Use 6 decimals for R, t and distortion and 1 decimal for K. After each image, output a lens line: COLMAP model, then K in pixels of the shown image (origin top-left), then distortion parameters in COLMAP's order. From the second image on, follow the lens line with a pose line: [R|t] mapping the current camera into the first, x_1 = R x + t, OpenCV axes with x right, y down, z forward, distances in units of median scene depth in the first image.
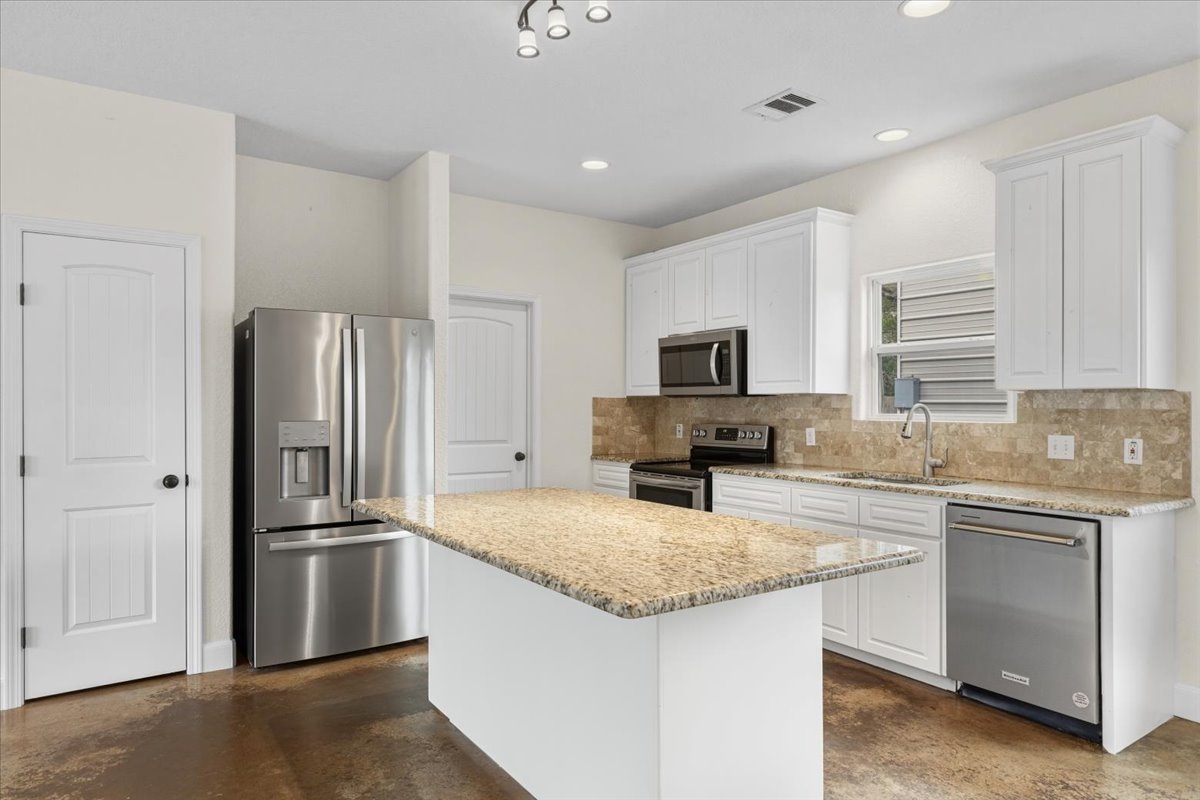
lens RADIAL K [[733.6, 0, 596.0], [0, 733.6, 403.6], [0, 0, 1]] dist [0.000556, -0.000338]
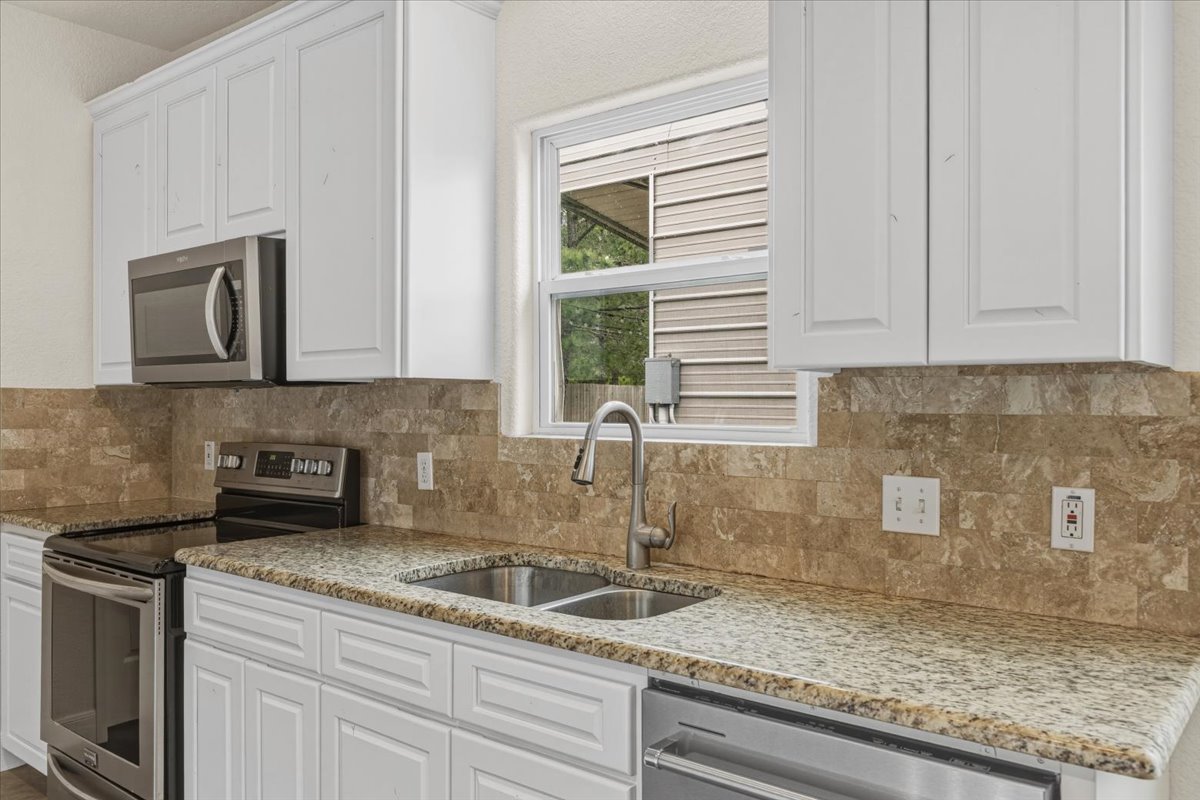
lens RADIAL K [[912.2, 0, 600.0], [0, 912.2, 400.0], [0, 0, 1]] dist [0.002475, 0.001912]
pose [[0.956904, -0.004310, 0.290372, 0.272281], [0.003062, 0.999984, 0.004753, -0.003328], [-0.290388, -0.003659, 0.956902, 0.482154]]
